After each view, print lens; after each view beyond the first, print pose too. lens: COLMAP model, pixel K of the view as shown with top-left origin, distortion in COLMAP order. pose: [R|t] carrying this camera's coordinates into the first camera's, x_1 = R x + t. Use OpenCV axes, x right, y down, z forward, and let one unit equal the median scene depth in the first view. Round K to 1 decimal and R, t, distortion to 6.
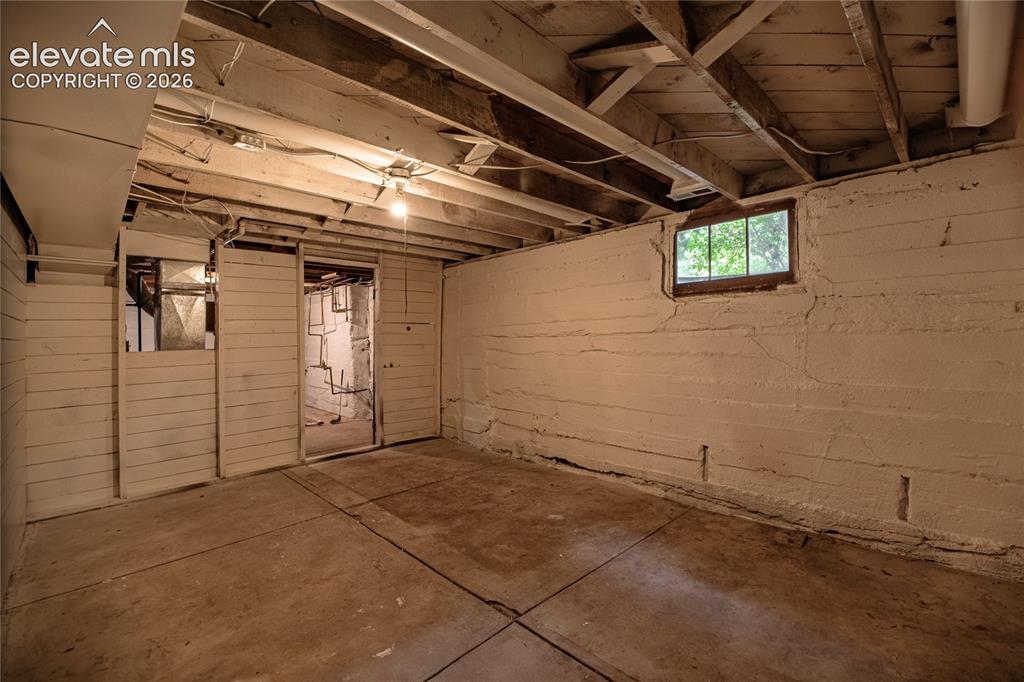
lens RADIAL K [[425.6, 0, 514.9], [0, 425.6, 331.5], [0, 0, 1]] dist [0.020709, -0.000362]
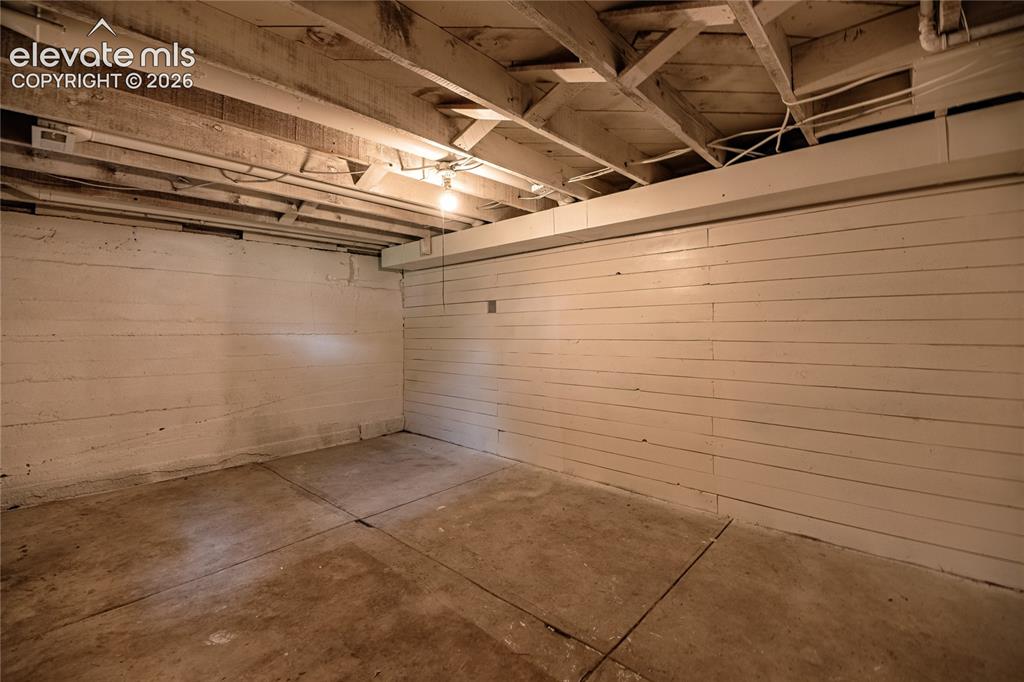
lens RADIAL K [[425.6, 0, 514.9], [0, 425.6, 331.5], [0, 0, 1]] dist [0.020709, -0.000362]
pose [[-0.995331, 0.038210, -0.088635, -0.334626], [0.037446, 0.999246, 0.010265, 0.008040], [0.088961, 0.006898, -0.996011, 1.950215]]
